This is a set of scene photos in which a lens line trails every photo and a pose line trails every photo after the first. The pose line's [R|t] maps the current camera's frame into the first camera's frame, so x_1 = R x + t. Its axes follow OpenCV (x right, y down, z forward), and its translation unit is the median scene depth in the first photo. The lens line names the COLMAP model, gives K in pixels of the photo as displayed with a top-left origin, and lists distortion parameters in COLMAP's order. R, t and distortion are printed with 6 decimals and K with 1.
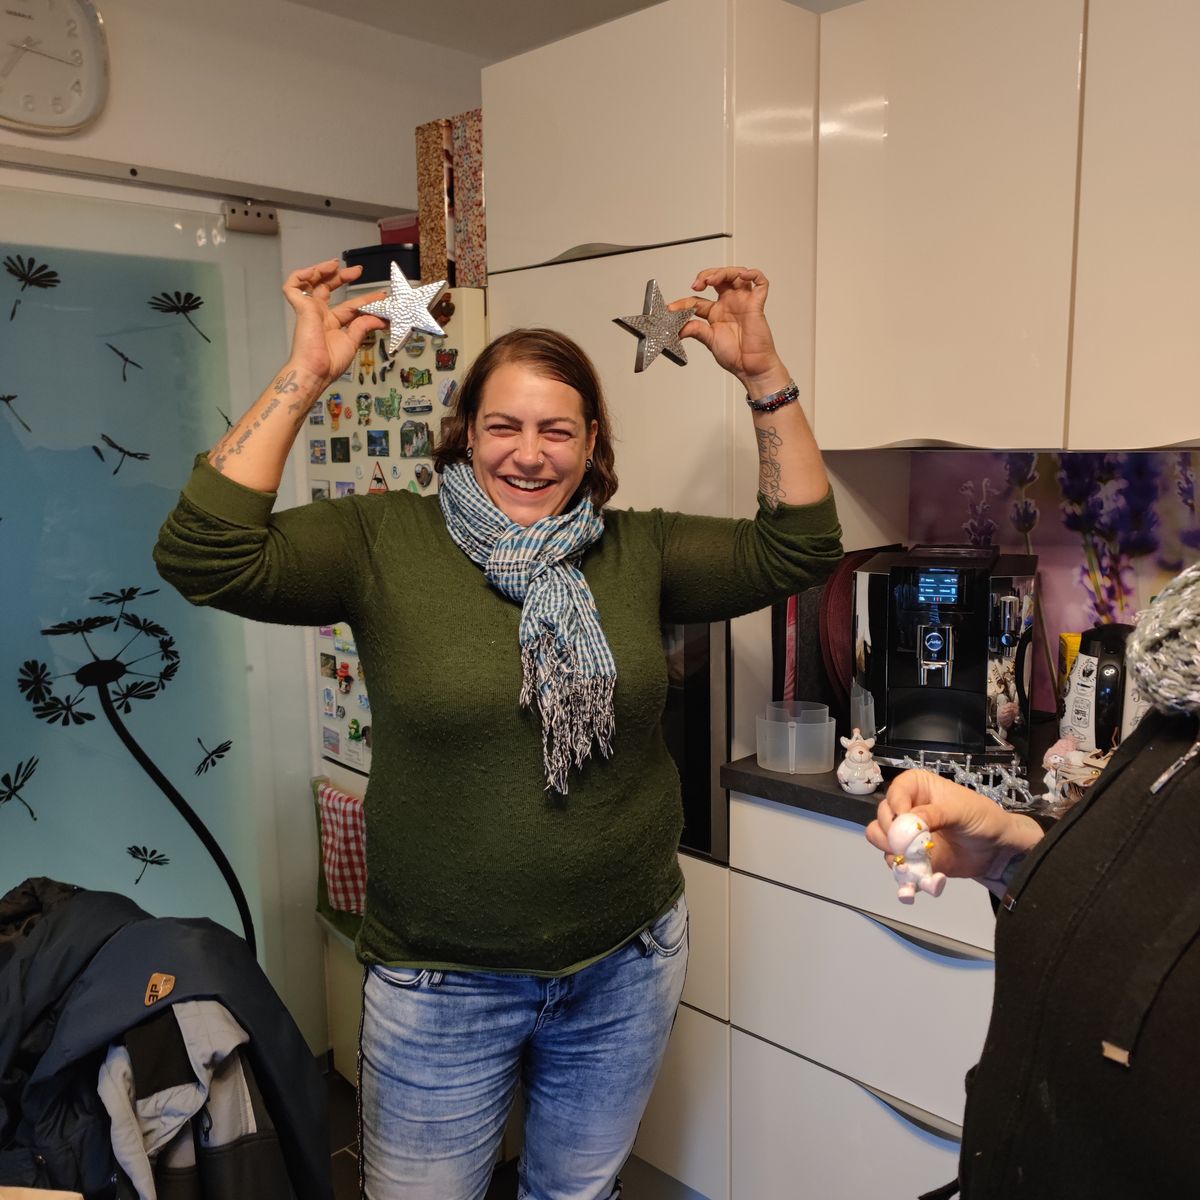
lens RADIAL K [[1167.2, 0, 581.9], [0, 1167.2, 595.7], [0, 0, 1]] dist [0.024103, 0.000449]
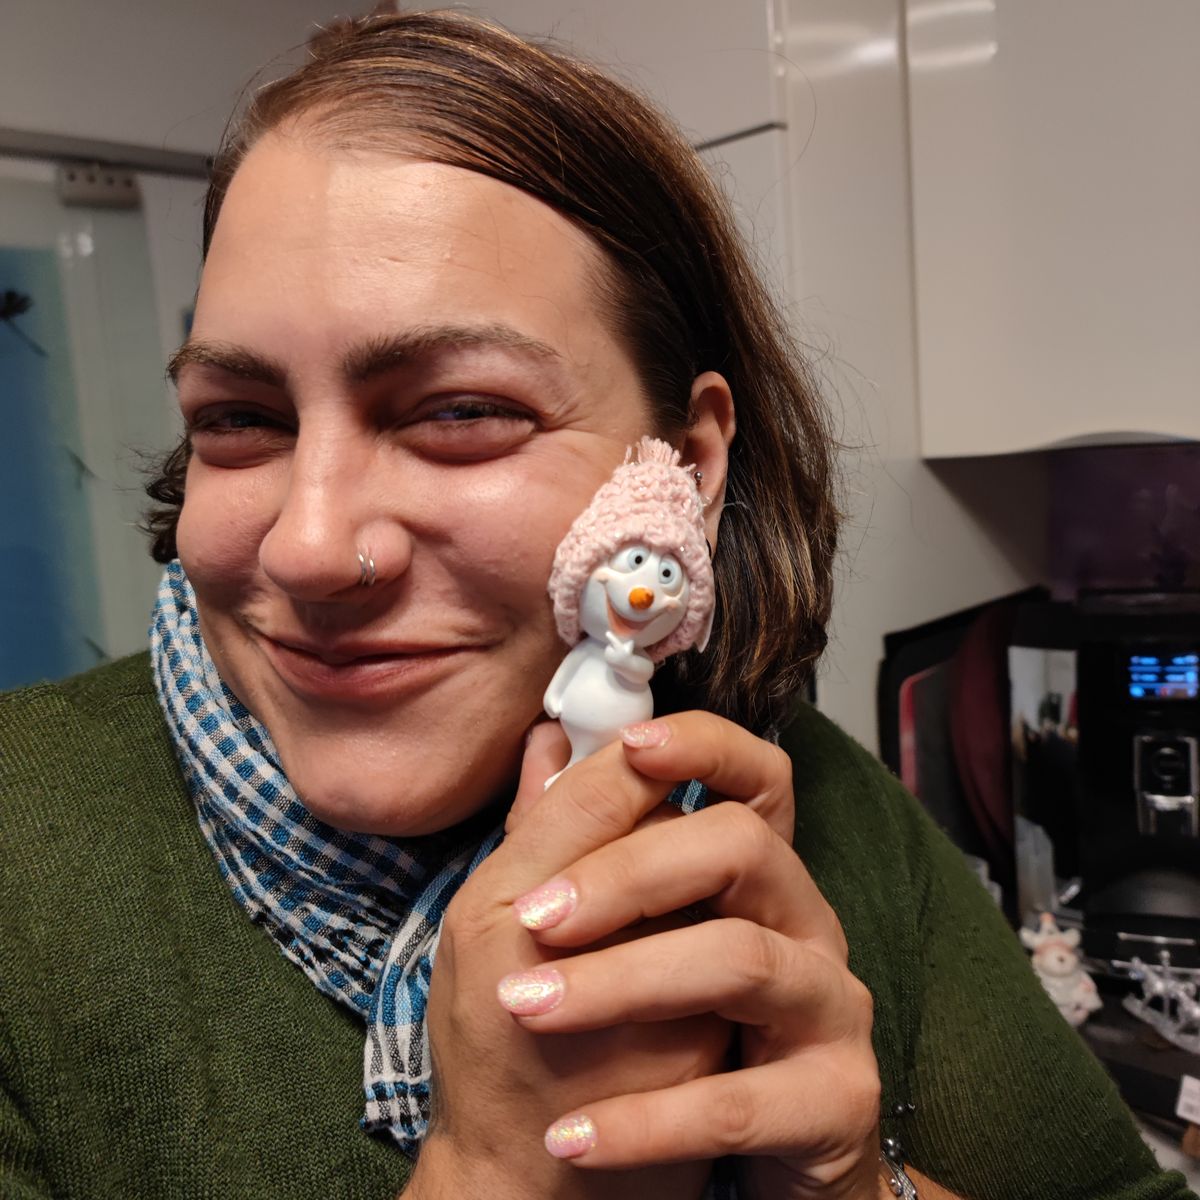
lens RADIAL K [[1167.2, 0, 581.9], [0, 1167.2, 595.7], [0, 0, 1]] dist [0.024103, 0.000449]
pose [[0.998488, -0.053437, 0.012852, -0.005082], [0.053670, 0.998388, -0.018489, -0.096865], [-0.011844, 0.019151, 0.999746, 0.740148]]
